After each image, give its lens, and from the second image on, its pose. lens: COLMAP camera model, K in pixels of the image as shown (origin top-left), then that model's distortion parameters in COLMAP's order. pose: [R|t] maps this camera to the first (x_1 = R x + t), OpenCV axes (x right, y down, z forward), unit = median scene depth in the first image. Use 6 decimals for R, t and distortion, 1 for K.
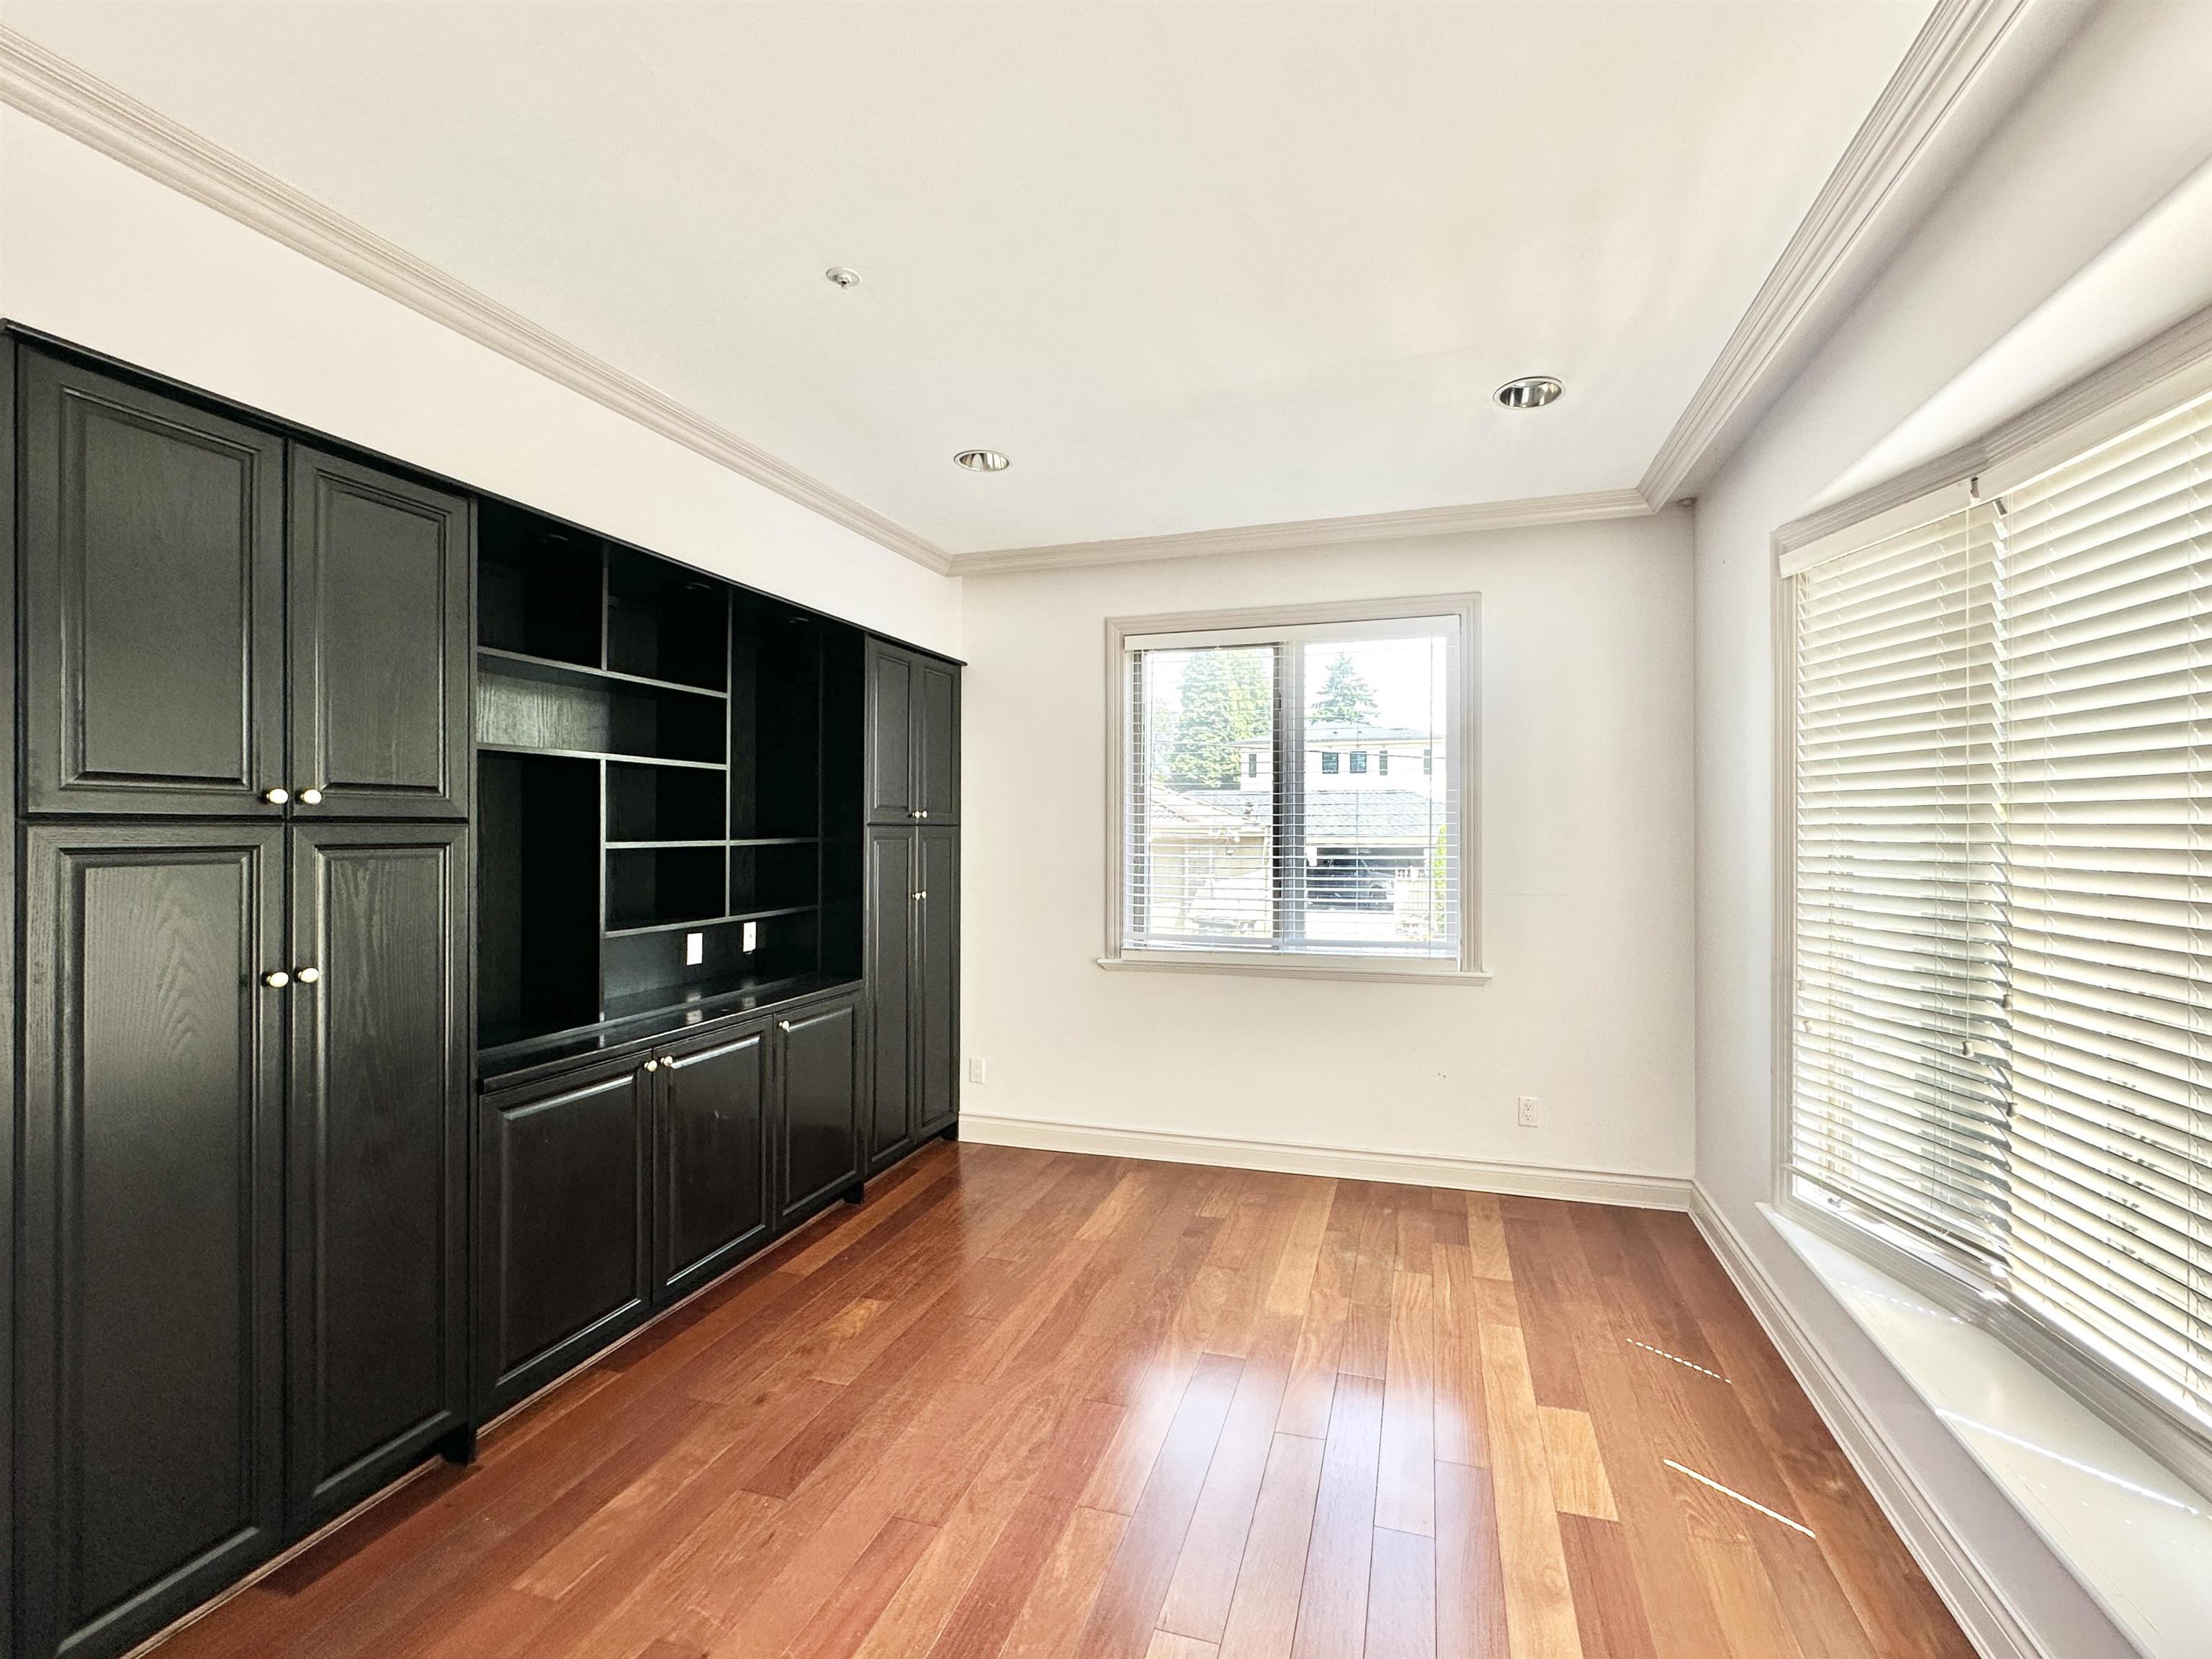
lens RADIAL K [[893.8, 0, 1109.7], [0, 893.8, 830.0], [0, 0, 1]] dist [-0.001437, 0.001619]
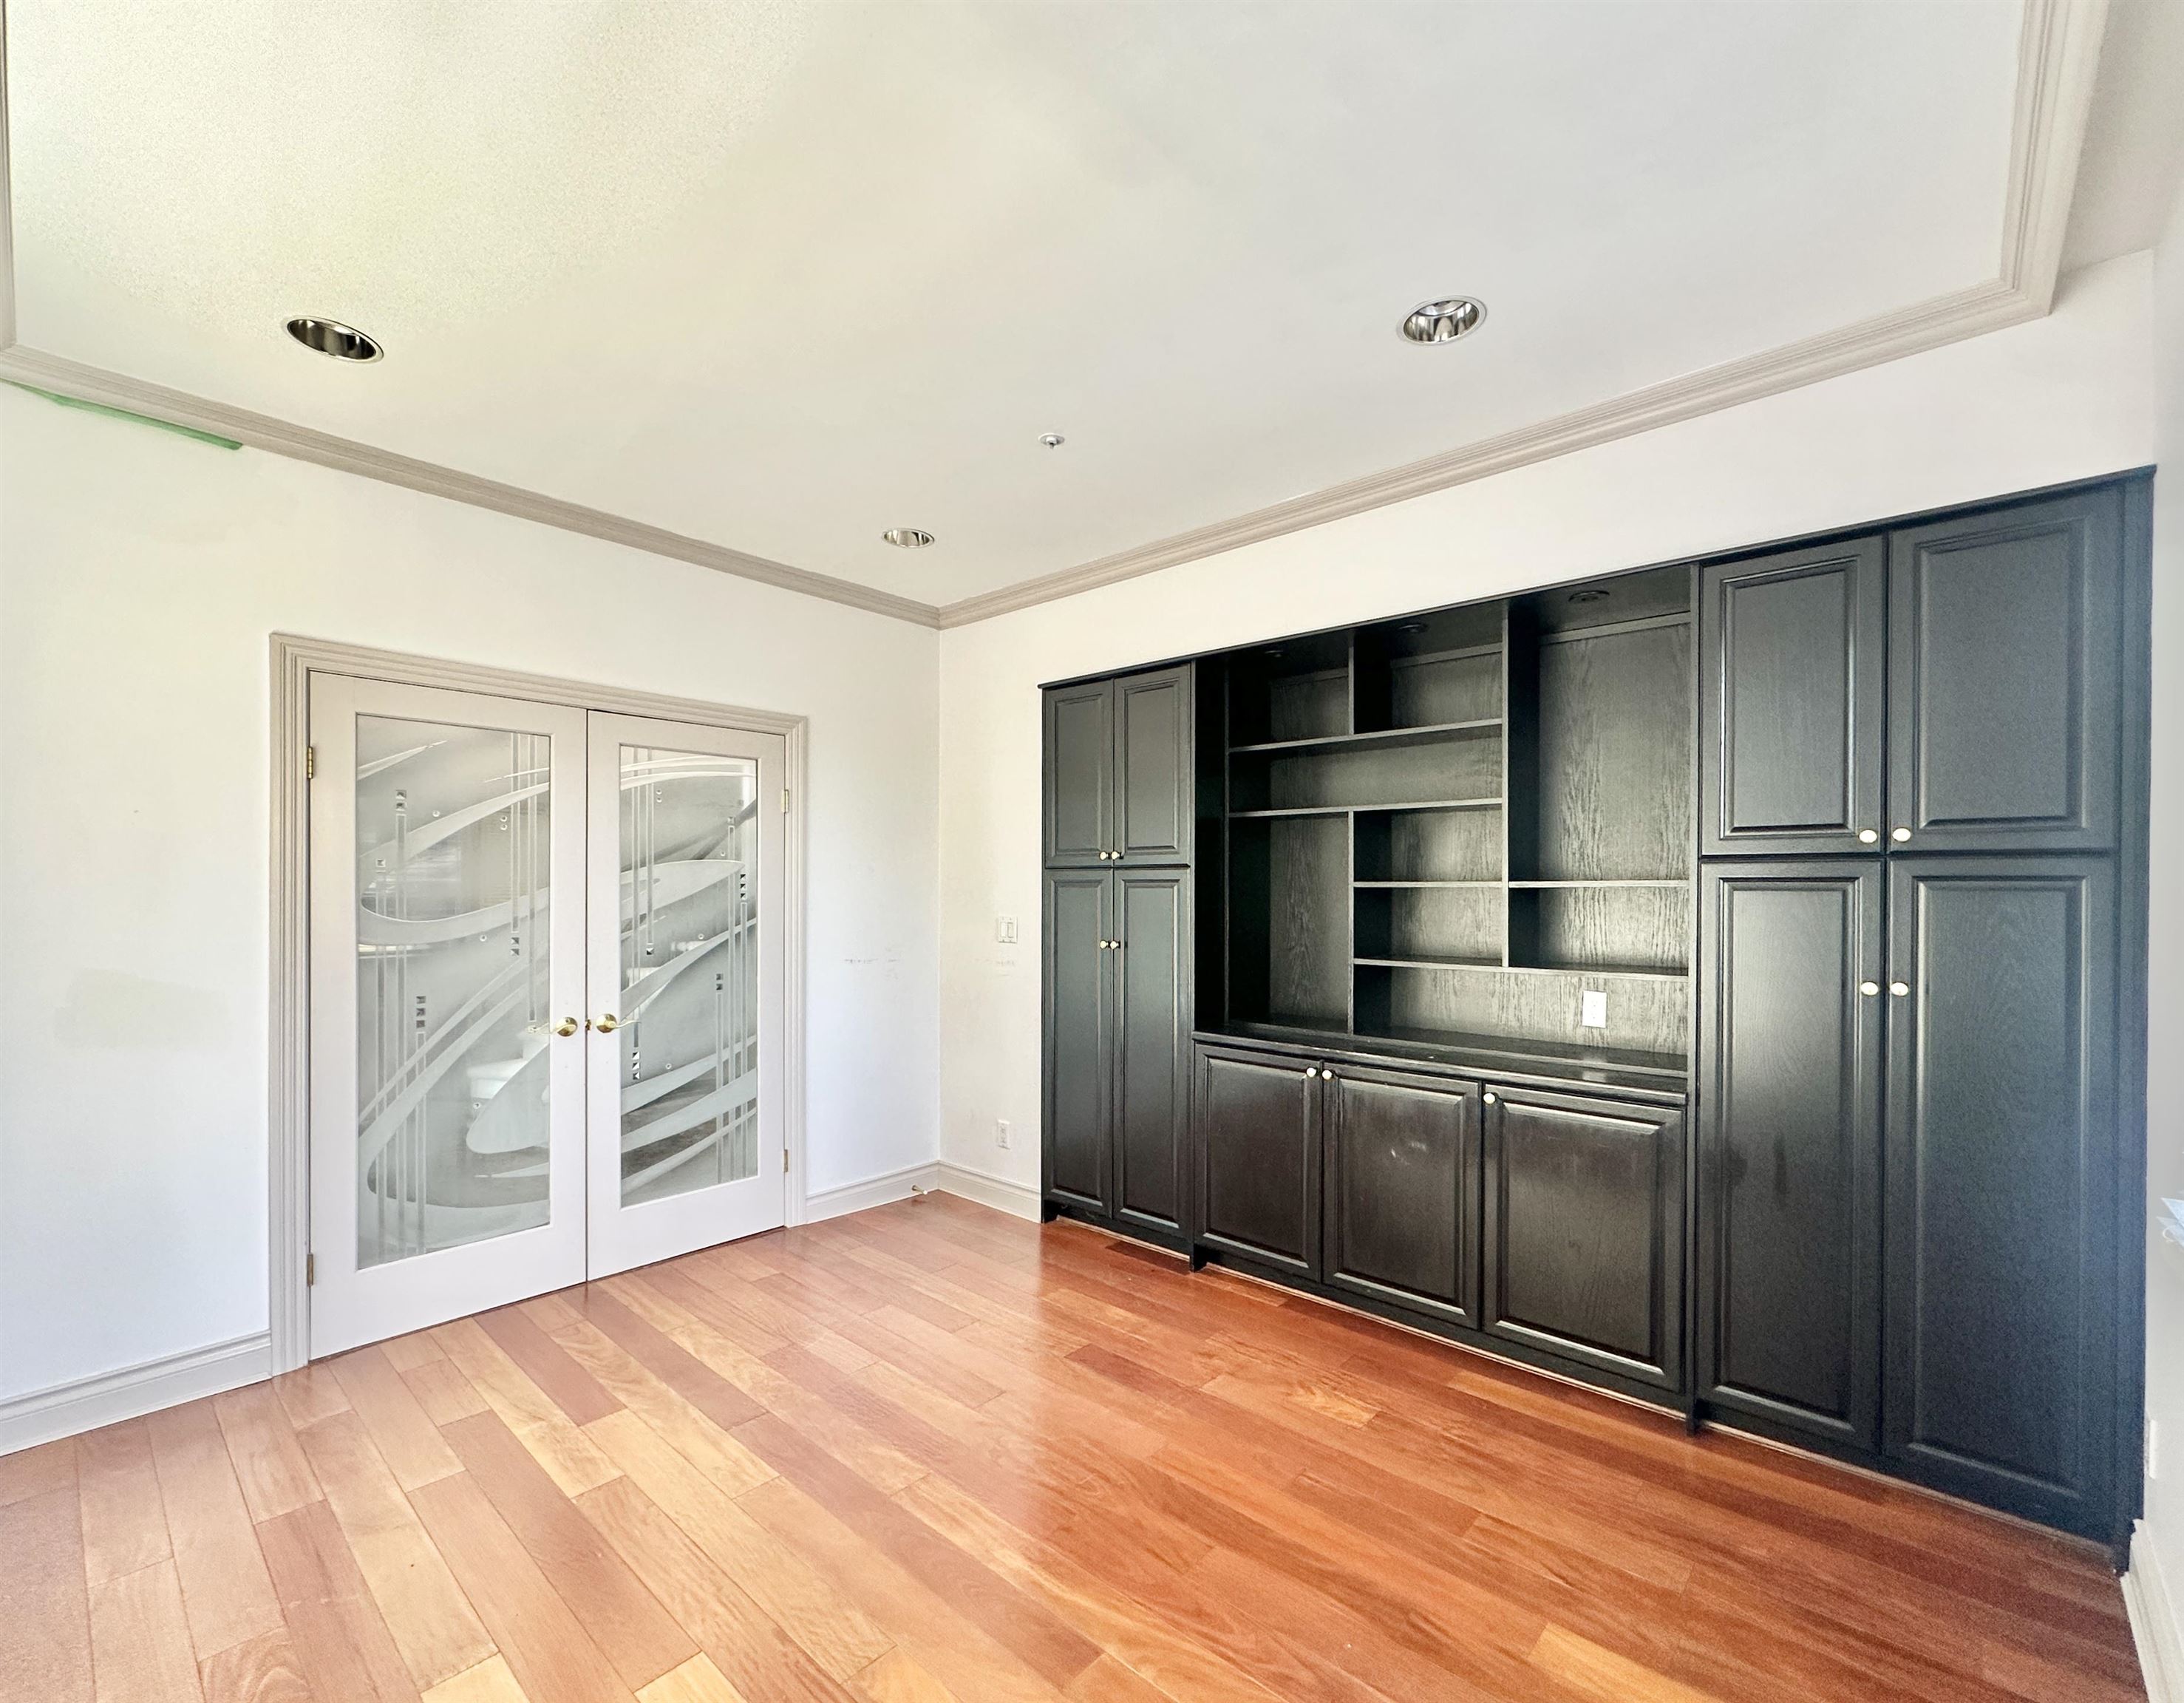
lens RADIAL K [[952.4, 0, 1133.9], [0, 952.4, 883.8], [0, 0, 1]] dist [0.000443, 0.000192]
pose [[-0.347287, 0.008386, -0.937721, 0.643675], [0.004899, 0.999963, 0.007129, 0.006004], [0.937746, -0.002118, -0.347315, 1.067322]]
